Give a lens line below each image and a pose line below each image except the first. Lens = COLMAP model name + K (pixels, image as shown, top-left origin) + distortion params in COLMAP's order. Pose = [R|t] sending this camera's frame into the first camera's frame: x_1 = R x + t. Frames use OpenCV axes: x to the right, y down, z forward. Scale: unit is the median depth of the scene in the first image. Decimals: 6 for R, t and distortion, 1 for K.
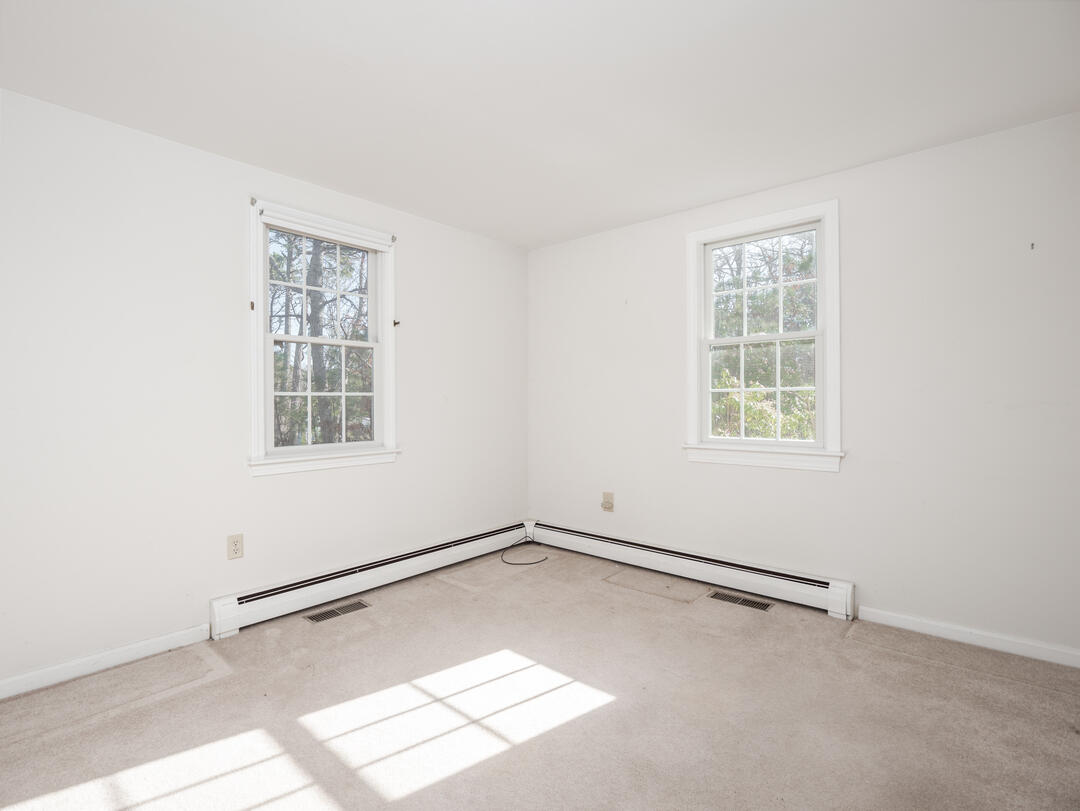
lens RADIAL K [[513.8, 0, 540.3], [0, 513.8, 399.8], [0, 0, 1]] dist [-0.023307, -0.000116]
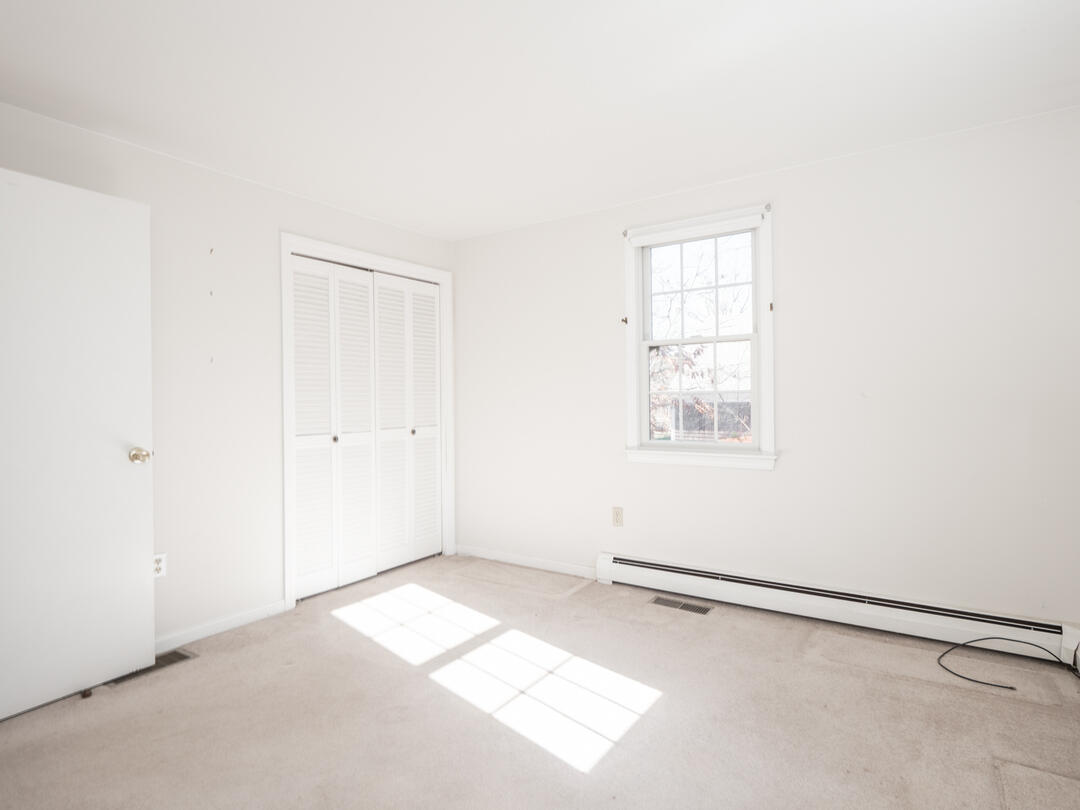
lens RADIAL K [[586.2, 0, 533.9], [0, 586.2, 400.0], [0, 0, 1]] dist [-0.003216, -0.001940]
pose [[0.111669, -0.006916, -0.993721, 0.798317], [0.007615, 0.999952, -0.006104, 0.011267], [0.993716, -0.006885, 0.111716, 0.632810]]
